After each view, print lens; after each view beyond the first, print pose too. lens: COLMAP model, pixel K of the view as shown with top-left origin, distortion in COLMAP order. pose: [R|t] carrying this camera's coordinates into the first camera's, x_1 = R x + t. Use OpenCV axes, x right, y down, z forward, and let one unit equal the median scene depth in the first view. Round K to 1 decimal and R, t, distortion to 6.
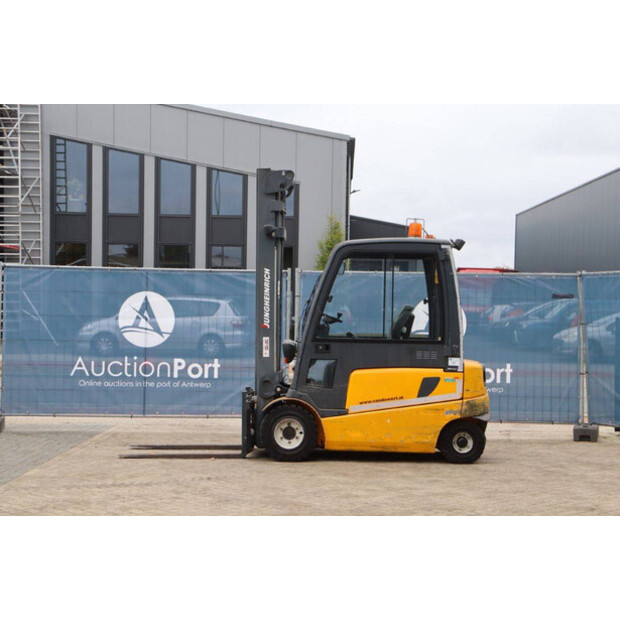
lens RADIAL K [[1136.5, 0, 310.0], [0, 1136.5, 310.0], [0, 0, 1]] dist [0.255636, 0.060758]
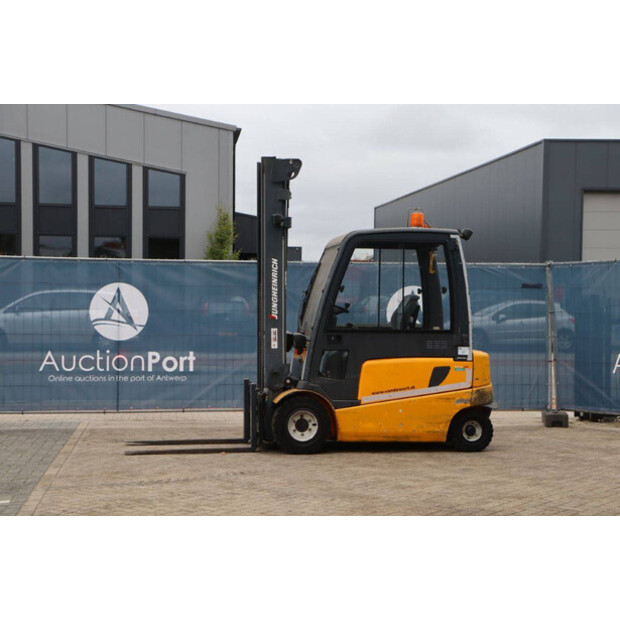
lens RADIAL K [[1136.5, 0, 310.0], [0, 1136.5, 310.0], [0, 0, 1]] dist [0.255636, 0.060758]
pose [[0.989252, -0.007401, 0.146032, -0.142199], [0.006444, 0.999955, 0.007023, 0.001199], [-0.146077, -0.006007, 0.989255, 0.021462]]
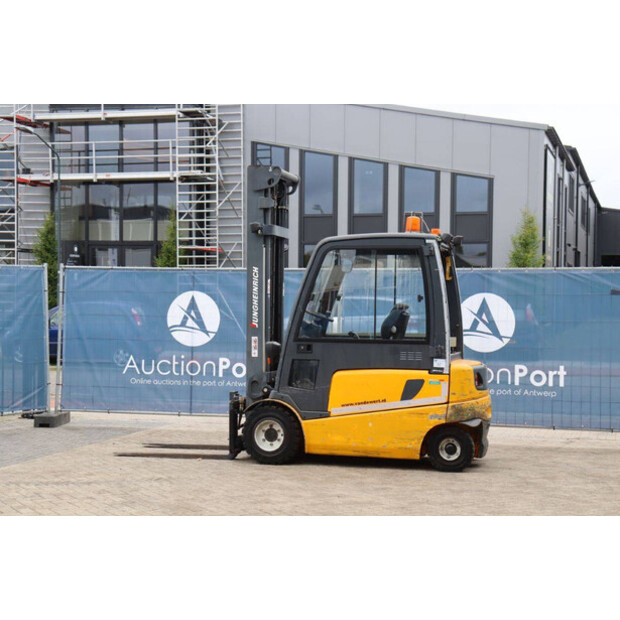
lens RADIAL K [[1136.5, 0, 310.0], [0, 1136.5, 310.0], [0, 0, 1]] dist [0.255636, 0.060758]
pose [[0.968954, -0.004051, -0.247208, 0.235024], [0.004293, 0.999991, 0.000439, 0.000515], [0.247204, -0.001487, 0.968962, 0.056152]]
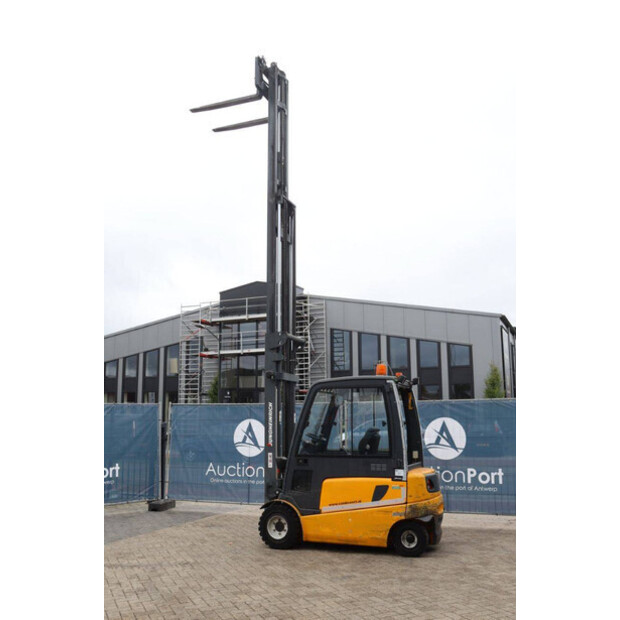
lens RADIAL K [[621.1, 0, 316.2], [0, 621.1, 310.1], [0, 0, 1]] dist [-0.085992, 0.181195]
pose [[0.935462, -0.082043, -0.343773, 0.265743], [0.019062, 0.982980, -0.182723, -0.007553], [0.352913, 0.164377, 0.921104, 0.286038]]
